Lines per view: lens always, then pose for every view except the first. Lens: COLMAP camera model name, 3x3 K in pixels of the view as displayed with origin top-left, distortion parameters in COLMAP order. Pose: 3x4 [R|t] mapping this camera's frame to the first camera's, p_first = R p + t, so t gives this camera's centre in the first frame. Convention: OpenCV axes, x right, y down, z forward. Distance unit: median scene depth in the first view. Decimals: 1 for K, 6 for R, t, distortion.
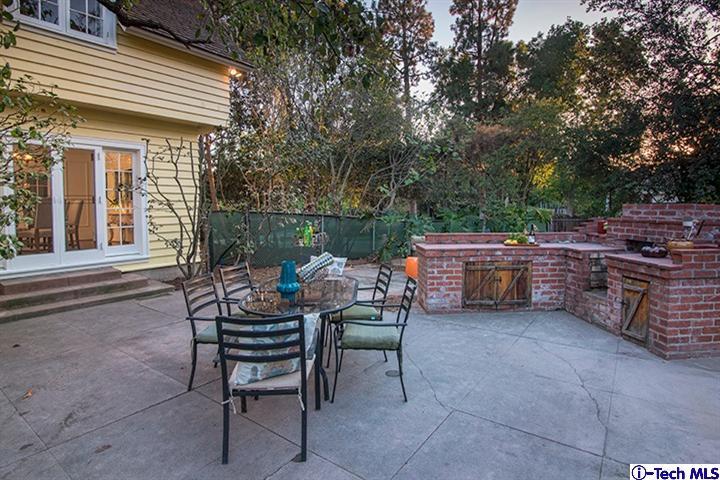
lens RADIAL K [[368.0, 0, 357.8], [0, 368.0, 233.2], [0, 0, 1]] dist [-0.000605, -0.000567]
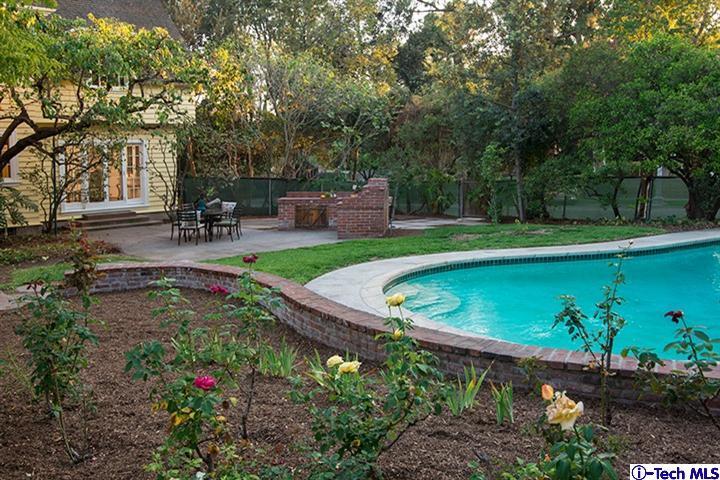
lens RADIAL K [[734.3, 0, 358.9], [0, 734.3, 241.3], [0, 0, 1]] dist [-0.000514, 0.000000]
pose [[0.983041, 0.017660, -0.182536, 1.077676], [-0.007547, 0.998405, 0.055952, 0.034218], [0.183233, -0.053626, 0.981606, -2.312150]]
